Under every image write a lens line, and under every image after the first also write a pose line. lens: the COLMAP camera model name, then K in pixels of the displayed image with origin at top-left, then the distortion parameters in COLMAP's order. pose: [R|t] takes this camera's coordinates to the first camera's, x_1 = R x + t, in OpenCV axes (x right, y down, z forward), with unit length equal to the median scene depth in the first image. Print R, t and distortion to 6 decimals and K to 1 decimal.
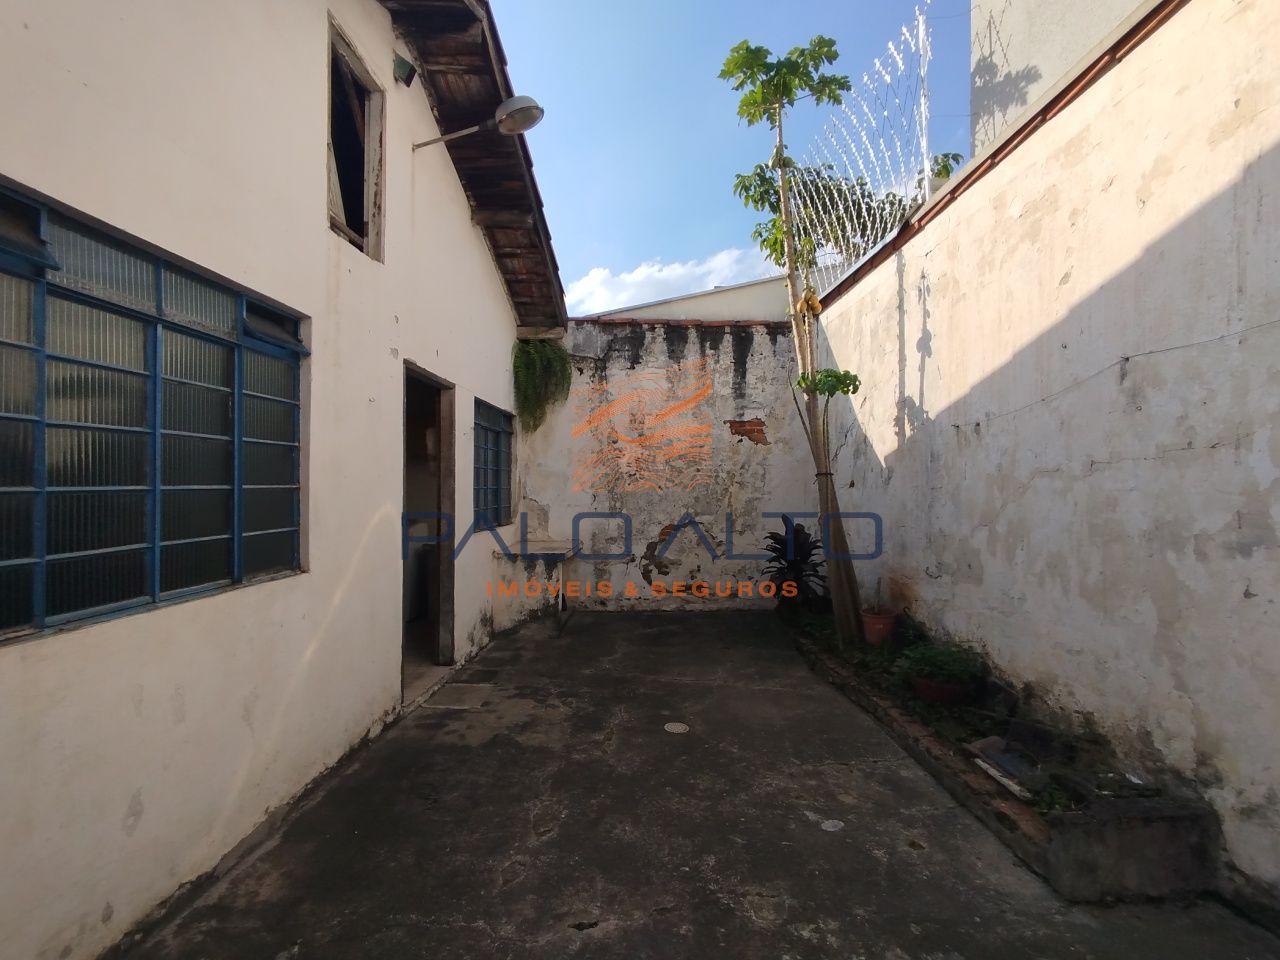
lens RADIAL K [[570.4, 0, 640.0], [0, 570.4, 480.0], [0, 0, 1]] dist [-0.038517, 0.000591]
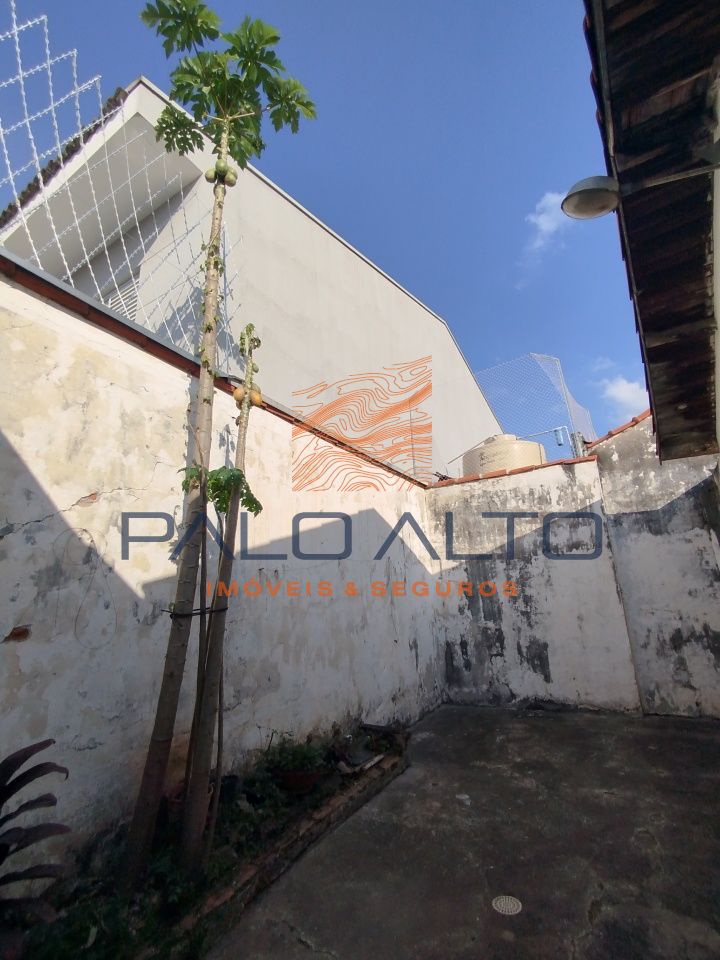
lens RADIAL K [[427.8, 0, 360.0], [0, 427.8, 480.0], [0, 0, 1]] dist [-0.038517, 0.000591]
pose [[-0.845659, 0.179408, 0.502666, -0.196650], [0.042129, 0.961310, -0.272227, -0.017809], [-0.532058, -0.209035, -0.820499, 2.019586]]
